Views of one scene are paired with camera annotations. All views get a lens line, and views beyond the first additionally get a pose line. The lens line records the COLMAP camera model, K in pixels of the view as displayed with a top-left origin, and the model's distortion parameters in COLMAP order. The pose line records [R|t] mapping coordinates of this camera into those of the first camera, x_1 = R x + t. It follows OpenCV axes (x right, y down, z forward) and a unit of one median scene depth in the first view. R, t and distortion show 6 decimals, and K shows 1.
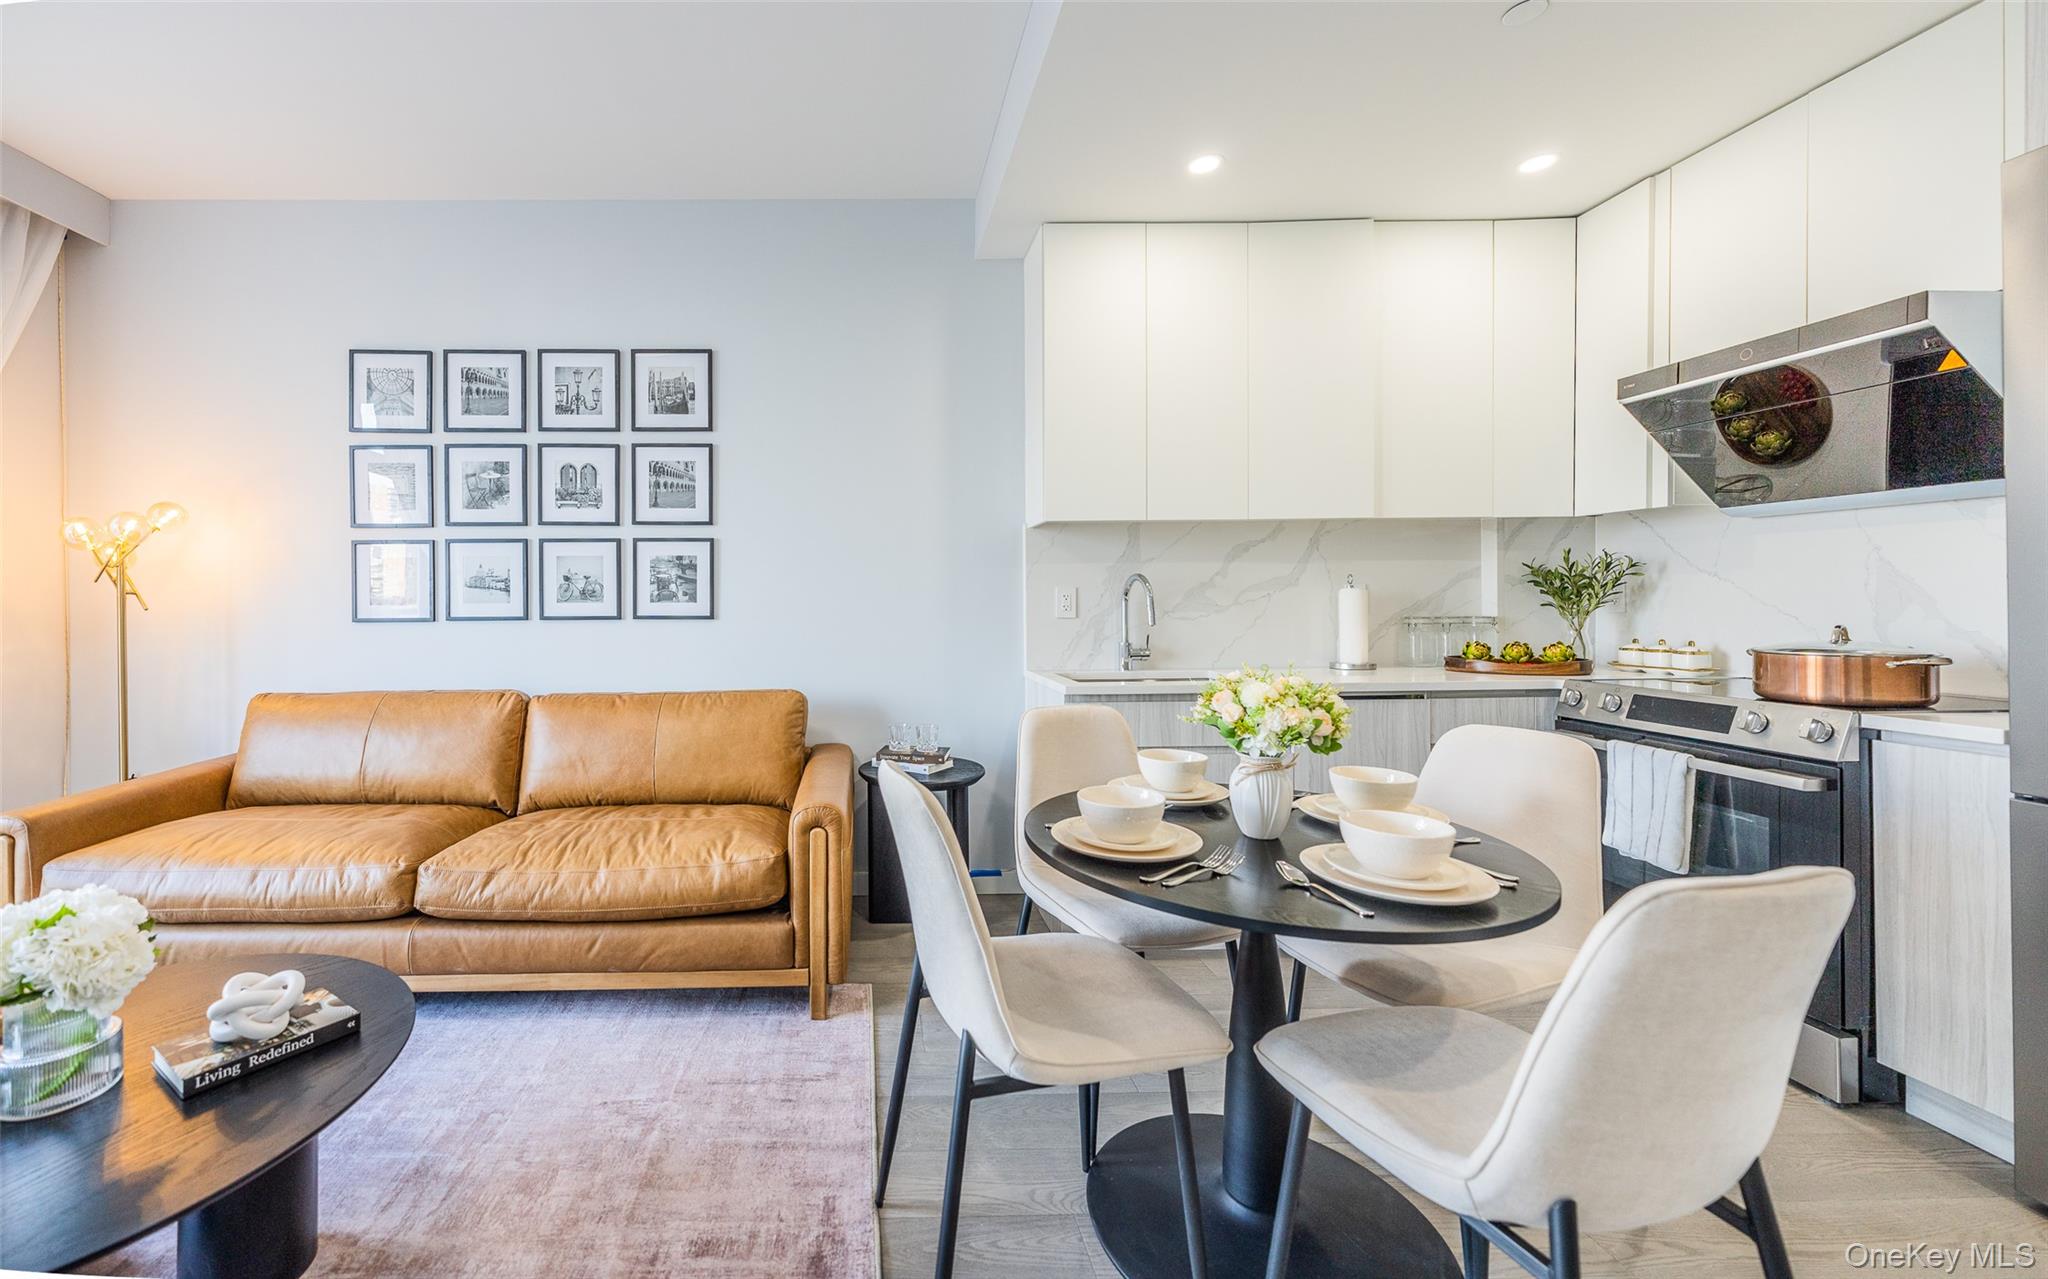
lens RADIAL K [[807.4, 0, 868.7], [0, 807.4, 604.1], [0, 0, 1]] dist [-0.003131, 0.000712]
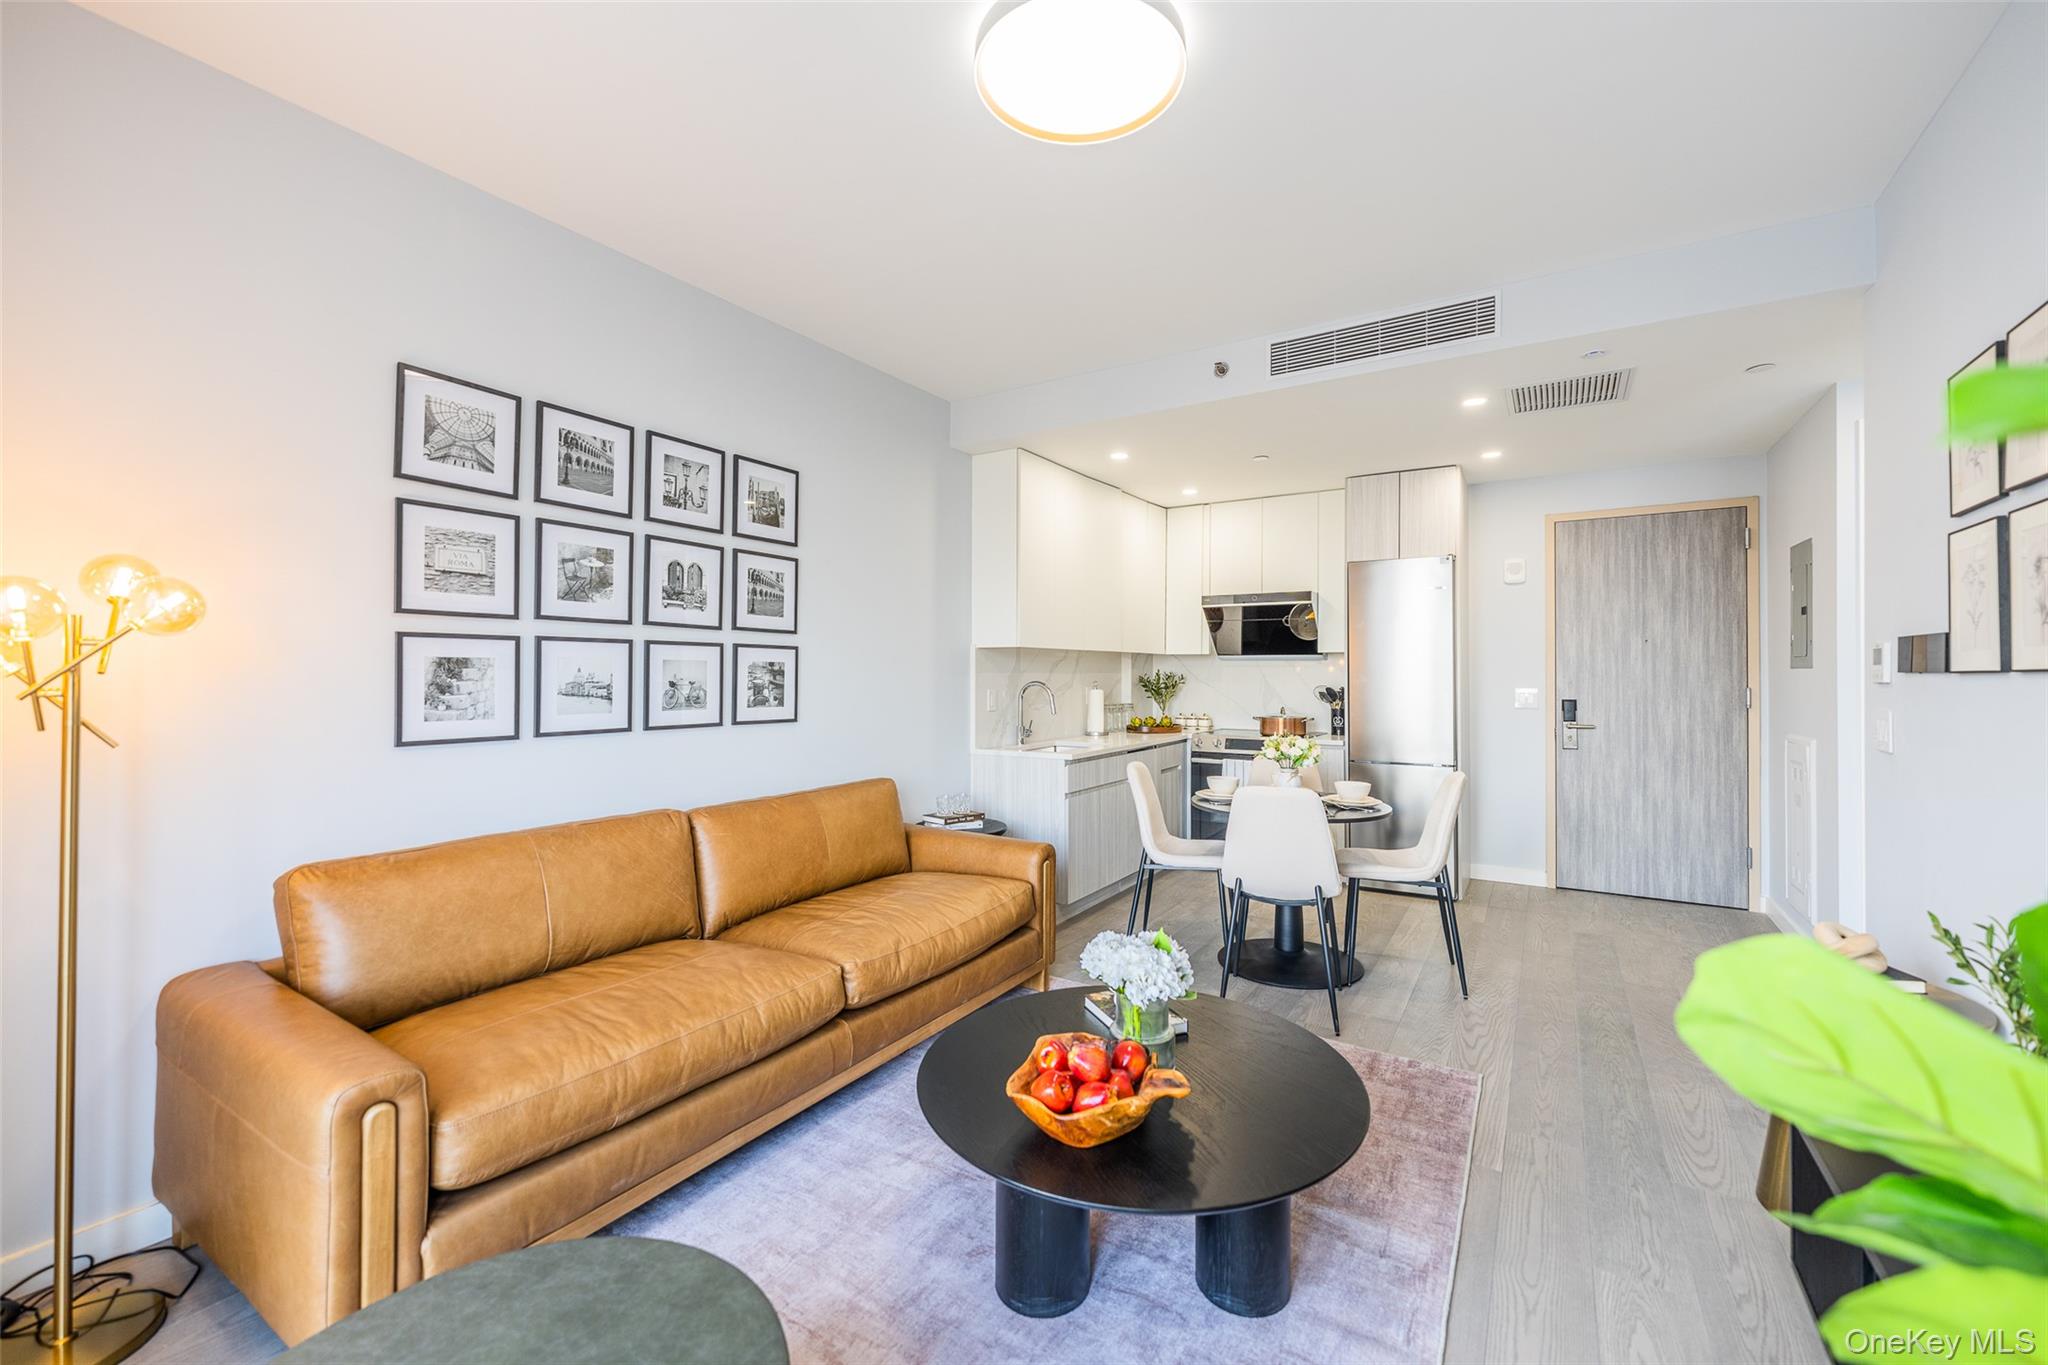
lens RADIAL K [[820.0, 0, 1053.8], [0, 820.0, 673.0], [0, 0, 1]] dist [0.006006, -0.002127]
pose [[0.530795, 0.010049, 0.847441, -0.955941], [-0.001465, 0.999939, -0.010939, -0.035886], [-0.847499, 0.004565, 0.530777, 0.134495]]
